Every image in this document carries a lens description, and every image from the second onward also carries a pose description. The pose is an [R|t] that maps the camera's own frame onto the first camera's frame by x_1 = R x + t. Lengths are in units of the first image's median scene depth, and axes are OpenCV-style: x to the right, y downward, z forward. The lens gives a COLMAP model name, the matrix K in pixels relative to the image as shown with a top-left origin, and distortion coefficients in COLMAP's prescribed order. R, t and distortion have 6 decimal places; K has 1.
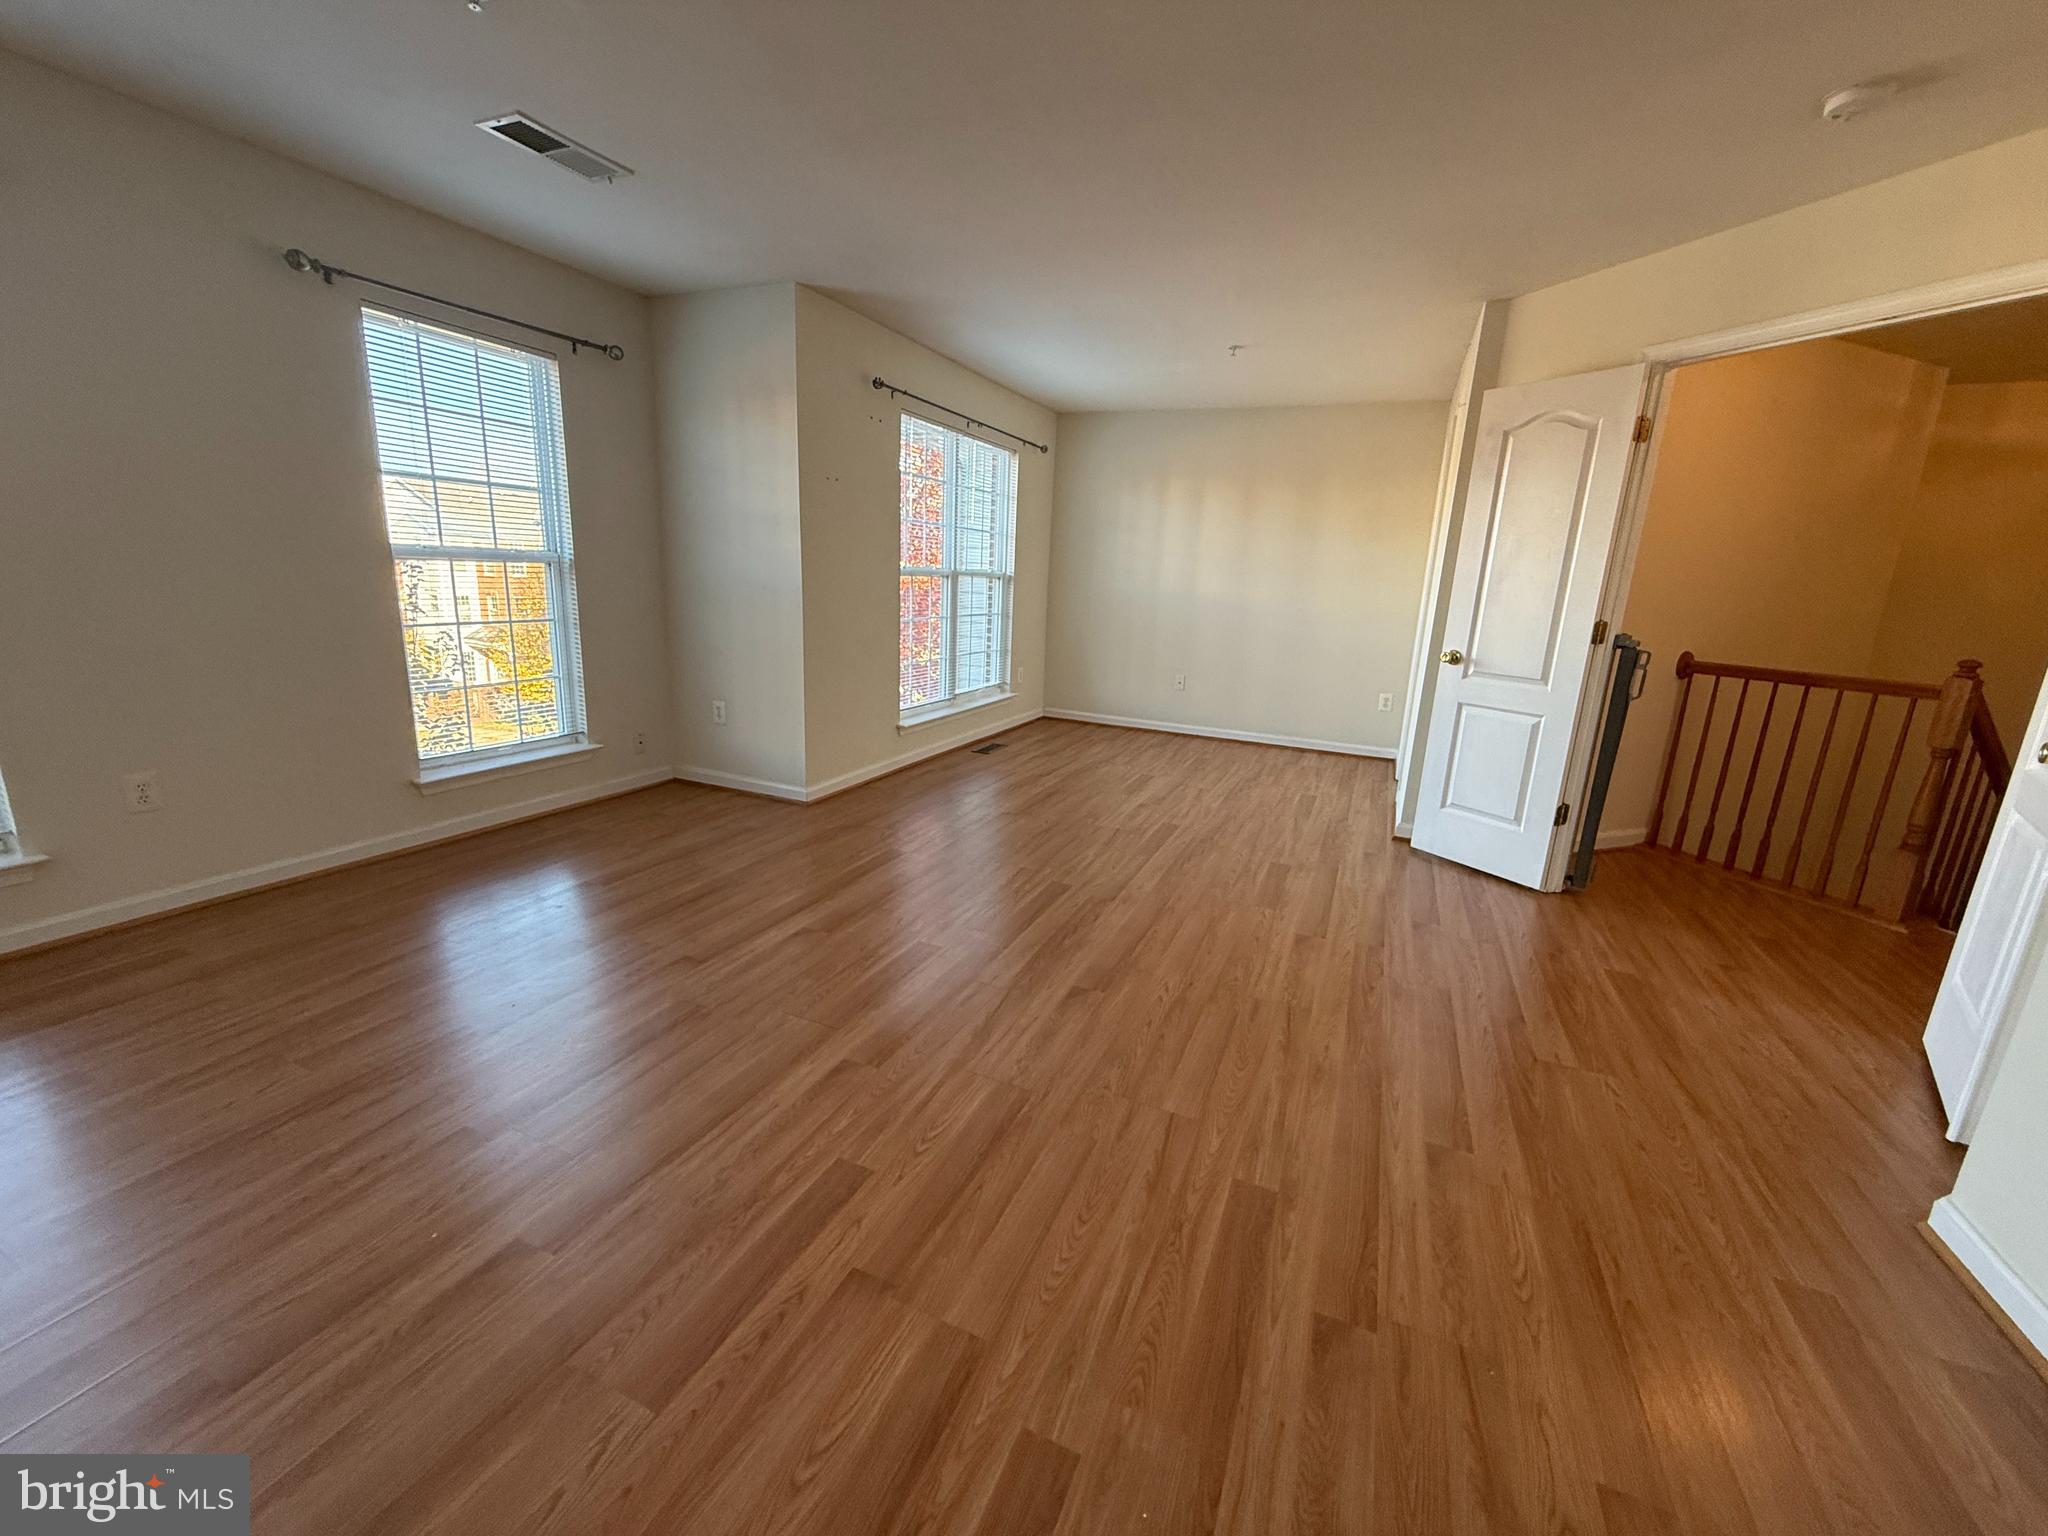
lens RADIAL K [[816.3, 0, 1024.8], [0, 816.3, 761.7], [0, 0, 1]] dist [0.000091, 0.000515]
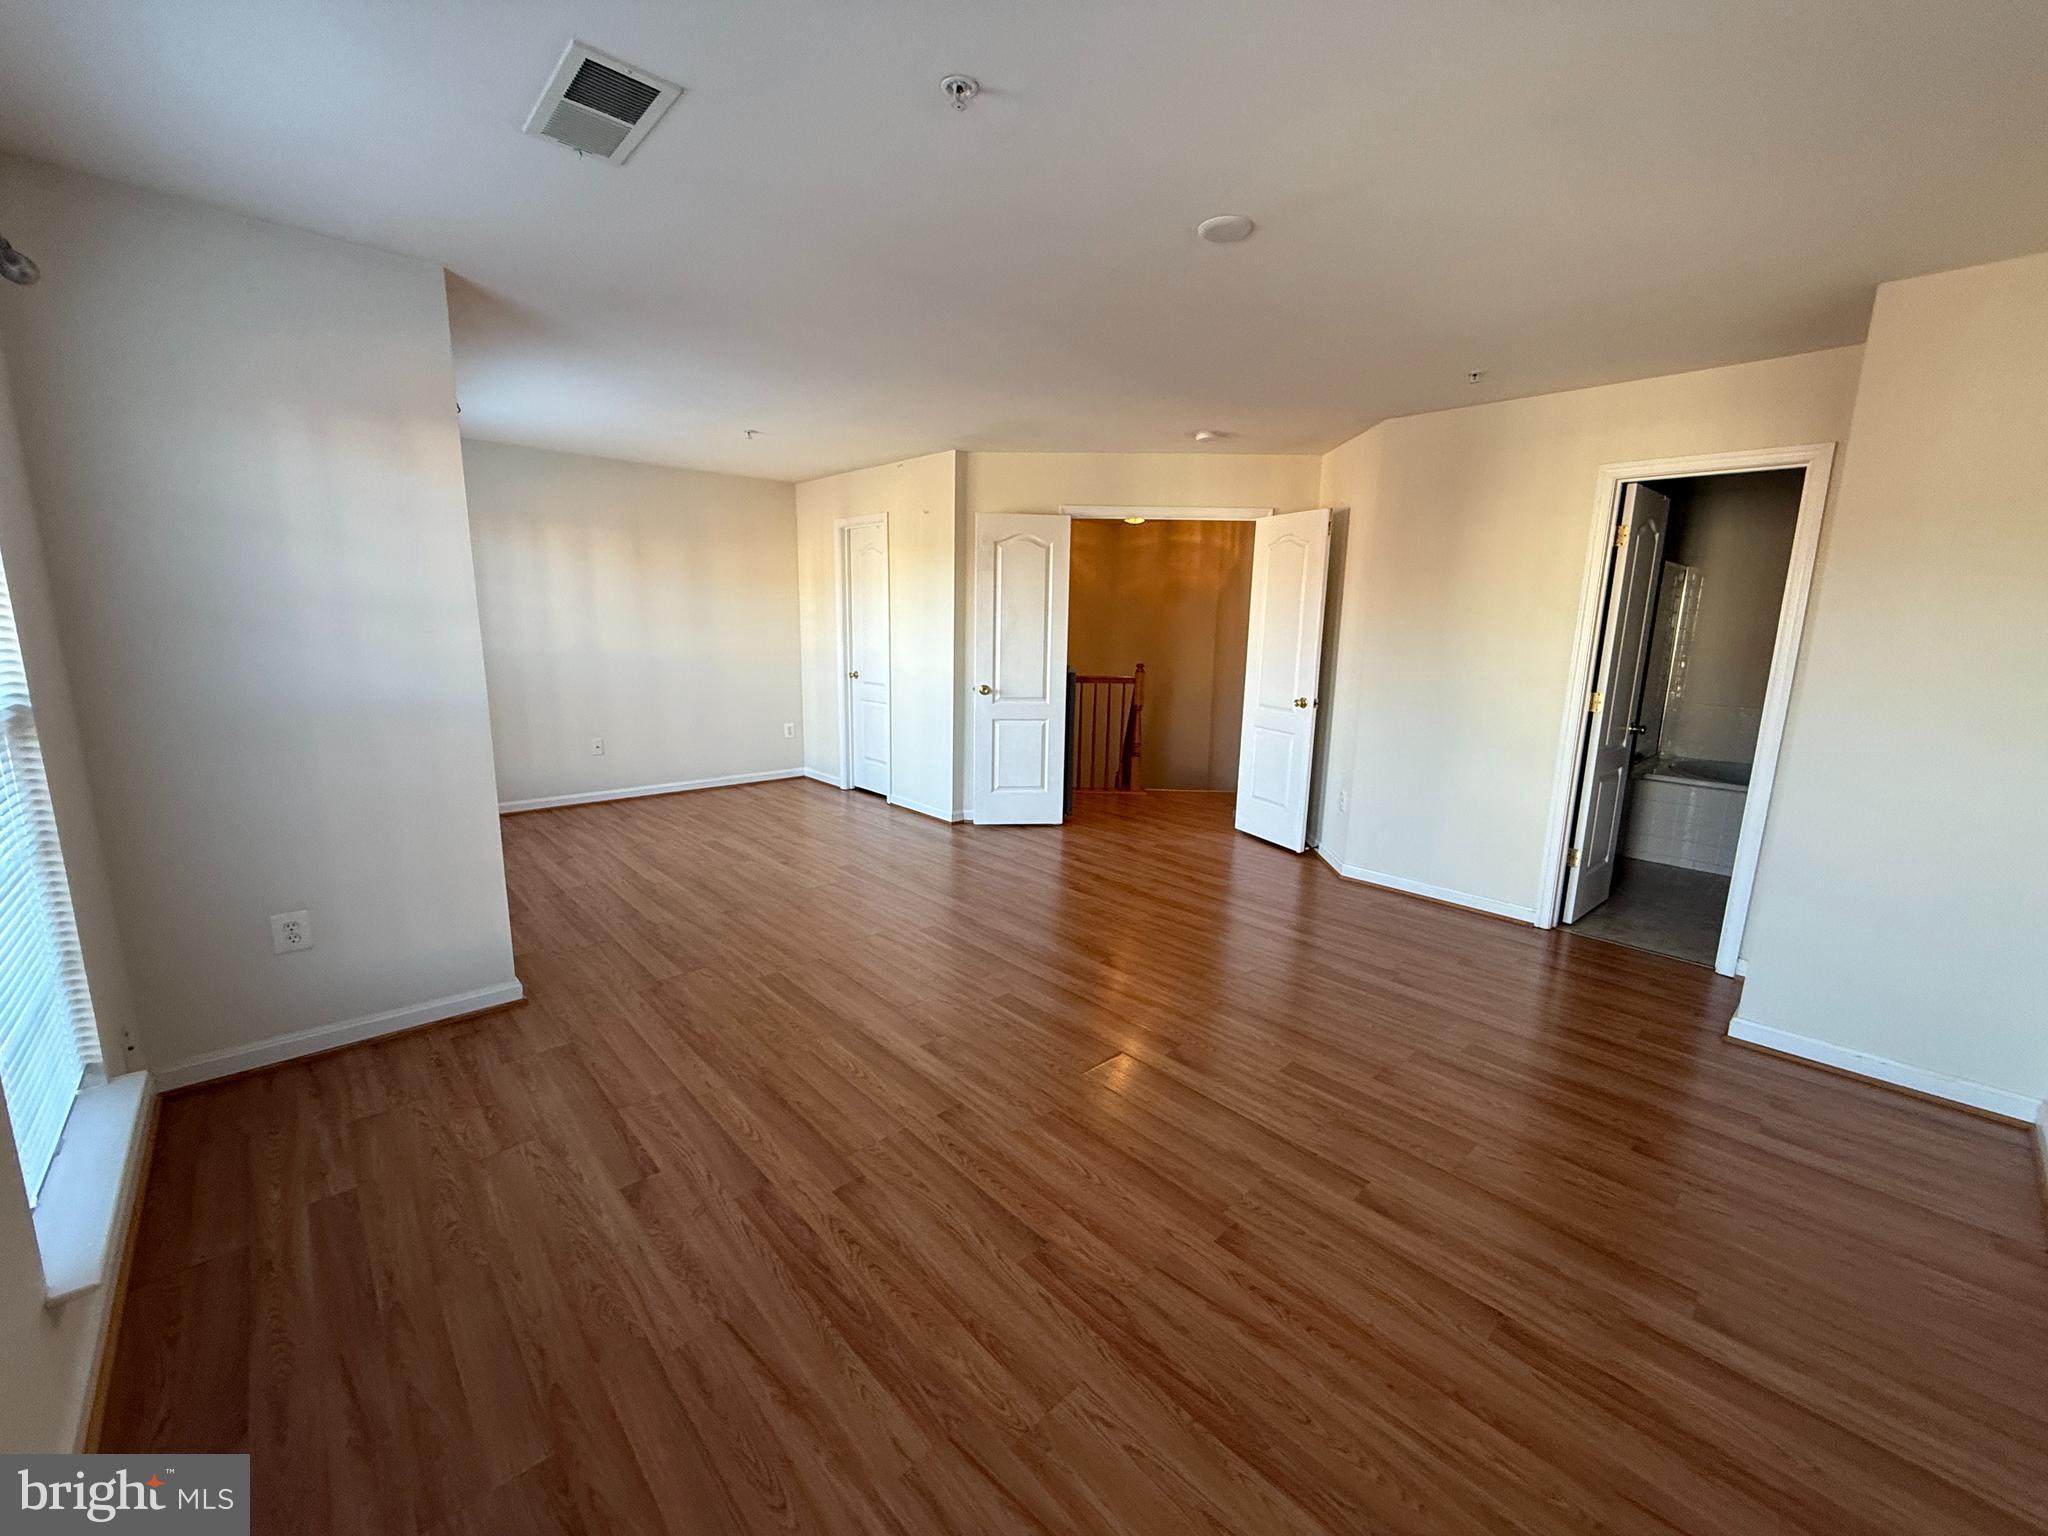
lens RADIAL K [[816.3, 0, 1024.8], [0, 816.3, 761.7], [0, 0, 1]] dist [0.000091, 0.000515]
pose [[0.396805, -0.197080, 0.896496, -0.841112], [0.205336, 0.970986, 0.122570, -0.179675], [-0.894641, 0.135446, 0.425760, 0.353487]]
